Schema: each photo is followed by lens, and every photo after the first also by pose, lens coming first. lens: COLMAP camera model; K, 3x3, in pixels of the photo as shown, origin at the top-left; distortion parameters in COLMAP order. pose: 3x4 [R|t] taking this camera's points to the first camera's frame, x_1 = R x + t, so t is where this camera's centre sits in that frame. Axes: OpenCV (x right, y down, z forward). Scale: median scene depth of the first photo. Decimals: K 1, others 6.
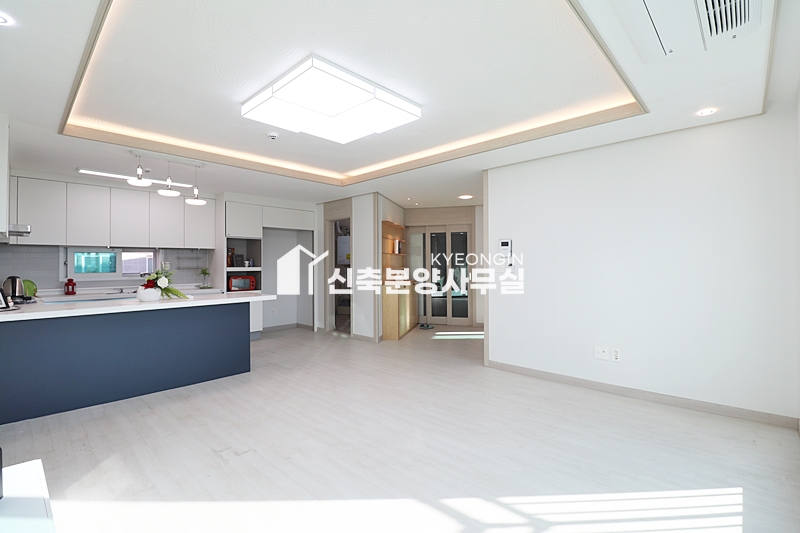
lens RADIAL K [[367.9, 0, 400.6], [0, 367.9, 264.2], [0, 0, 1]] dist [-0.017724, -0.003463]
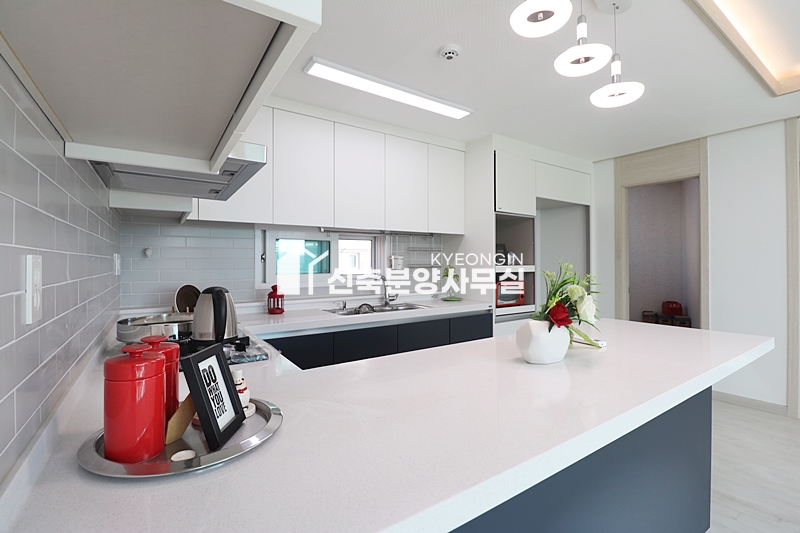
lens RADIAL K [[367.9, 0, 398.0], [0, 367.9, 264.1], [0, 0, 1]] dist [-0.017724, -0.003463]
pose [[0.974067, 0.004659, -0.226210, -0.498769], [-0.003130, 0.999970, 0.007117, 0.003016], [0.226237, -0.006224, 0.974052, 0.410770]]
